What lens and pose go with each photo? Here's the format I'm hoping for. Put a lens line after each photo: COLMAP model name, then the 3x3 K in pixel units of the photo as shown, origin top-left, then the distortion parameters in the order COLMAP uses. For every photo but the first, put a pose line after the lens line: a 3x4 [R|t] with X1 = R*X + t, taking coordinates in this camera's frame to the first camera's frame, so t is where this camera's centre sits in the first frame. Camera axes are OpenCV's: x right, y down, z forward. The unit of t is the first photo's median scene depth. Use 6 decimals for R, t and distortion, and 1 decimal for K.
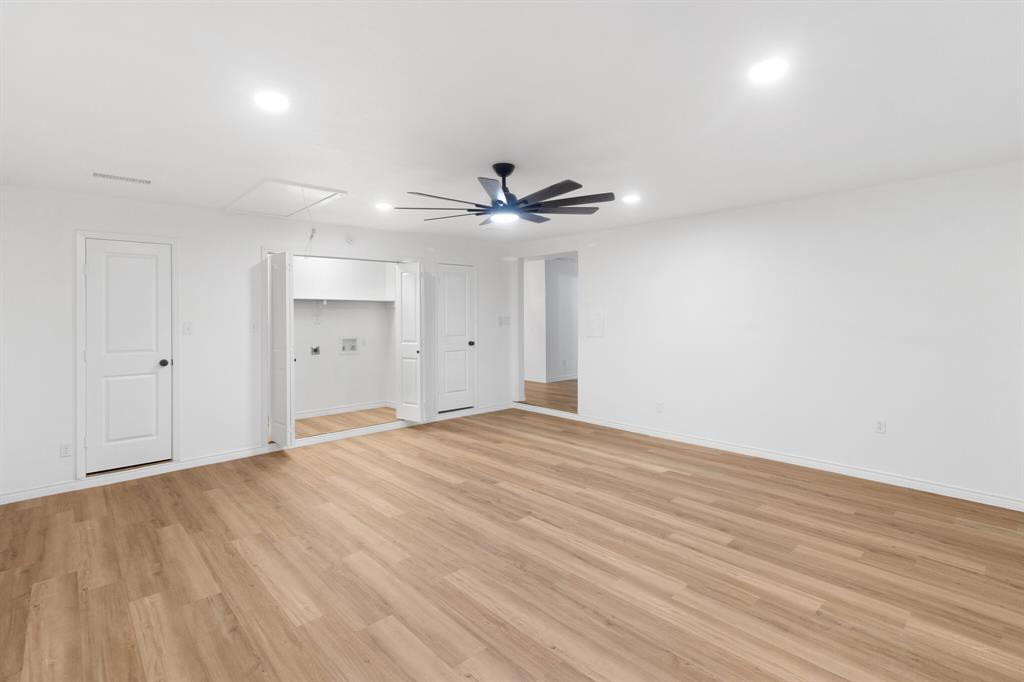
lens RADIAL K [[473.0, 0, 513.2], [0, 473.0, 327.4], [0, 0, 1]] dist [0.003527, 0.000473]
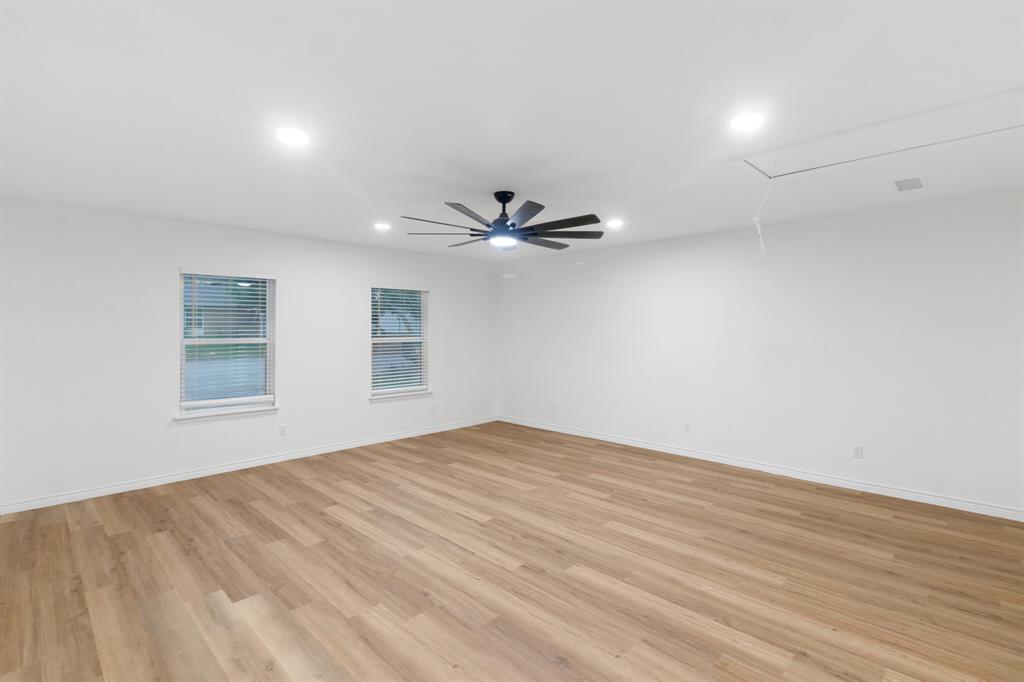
lens RADIAL K [[473.0, 0, 513.2], [0, 473.0, 327.4], [0, 0, 1]] dist [0.003527, 0.000473]
pose [[-0.998756, 0.011092, -0.048624, 0.011388], [0.010107, 0.999740, 0.020452, -0.061218], [0.048838, 0.019935, -0.998608, 2.120318]]
